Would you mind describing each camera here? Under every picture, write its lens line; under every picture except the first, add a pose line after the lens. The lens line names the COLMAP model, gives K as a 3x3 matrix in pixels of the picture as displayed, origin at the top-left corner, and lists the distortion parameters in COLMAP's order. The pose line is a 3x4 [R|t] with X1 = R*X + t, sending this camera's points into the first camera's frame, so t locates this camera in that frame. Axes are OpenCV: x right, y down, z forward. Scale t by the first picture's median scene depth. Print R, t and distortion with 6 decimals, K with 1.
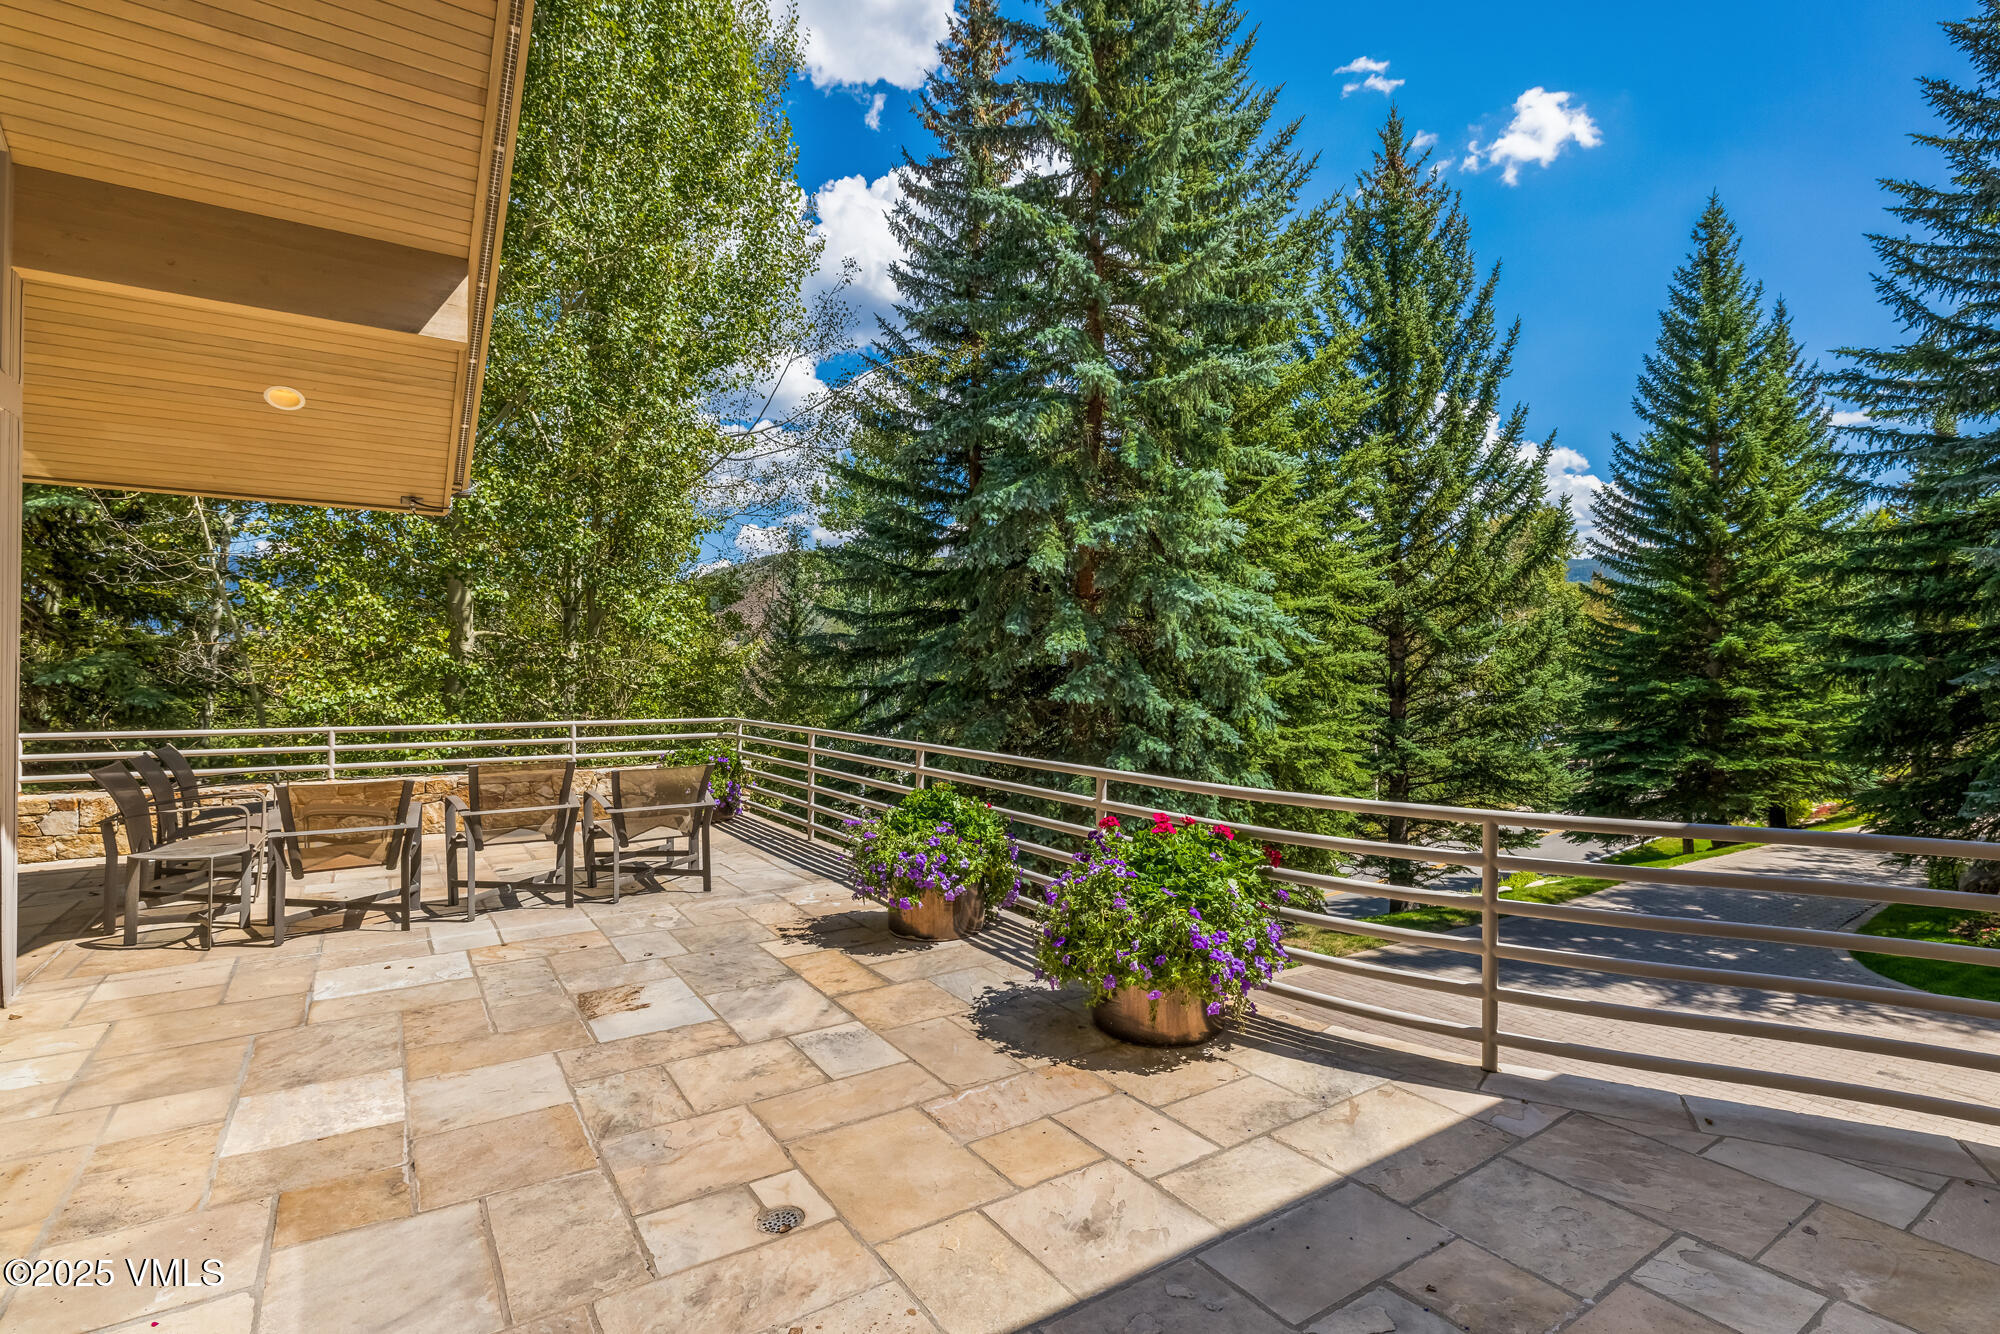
lens RADIAL K [[946.3, 0, 1000.0], [0, 946.3, 667.0], [0, 0, 1]] dist [-0.003276, 0.000585]
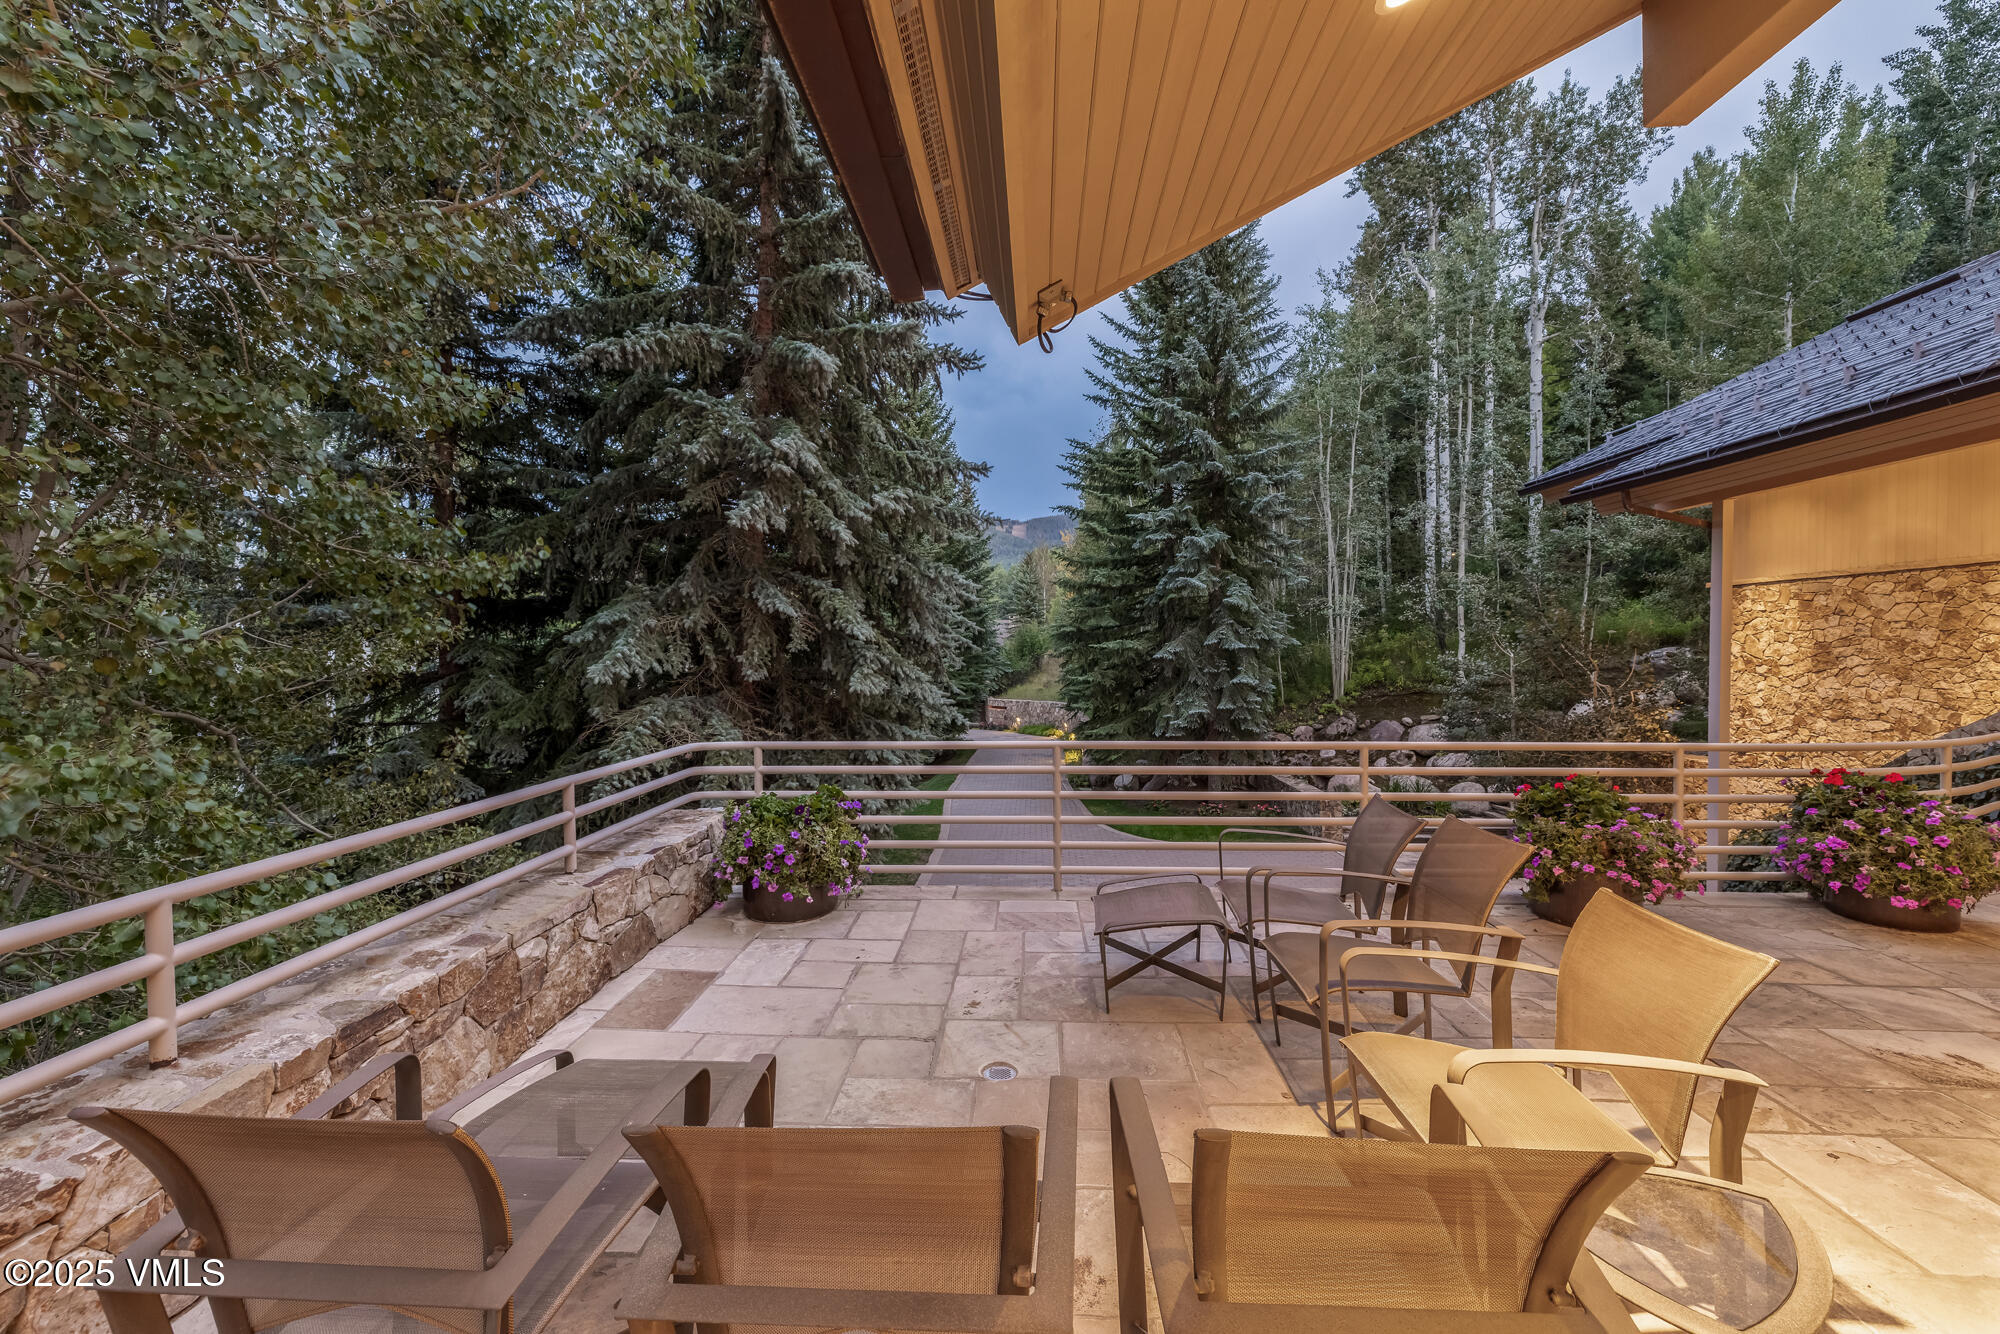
lens RADIAL K [[863.7, 0, 1000.0], [0, 863.7, 667.0], [0, 0, 1]] dist [0.000372, -0.000376]
pose [[0.592368, -0.022594, 0.805351, -1.344764], [0.010304, 0.999737, 0.020469, -0.013904], [-0.805602, -0.003827, 0.592445, 1.107008]]
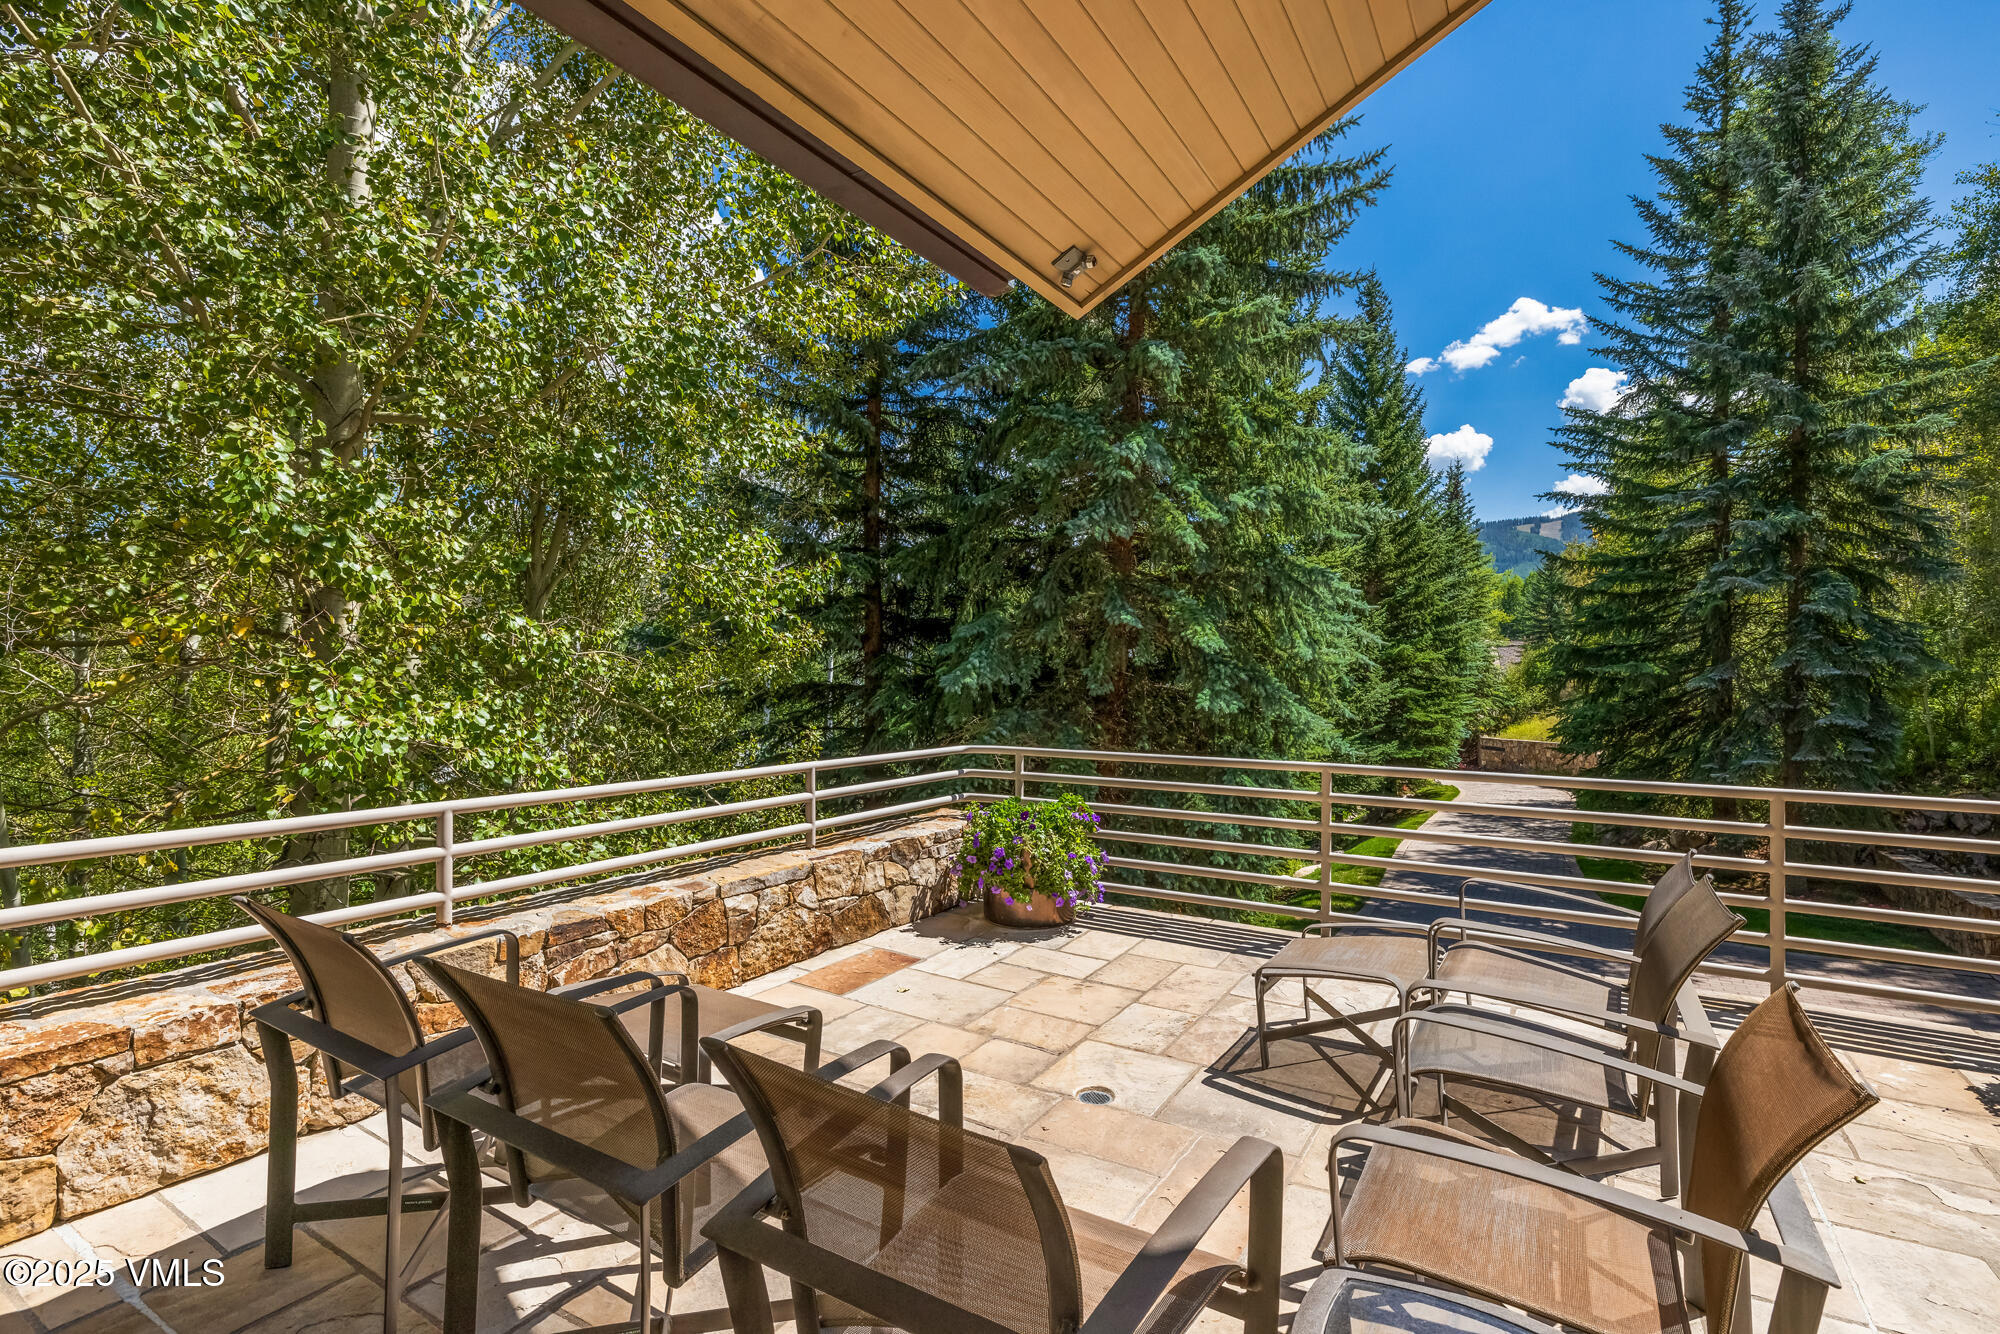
lens RADIAL K [[946.3, 0, 1000.0], [0, 946.3, 667.0], [0, 0, 1]] dist [-0.003276, 0.000585]
pose [[0.906077, 0.007879, 0.423039, -1.183361], [-0.004156, 0.999944, -0.009722, 0.009482], [-0.423092, 0.007050, 0.906059, 0.932908]]
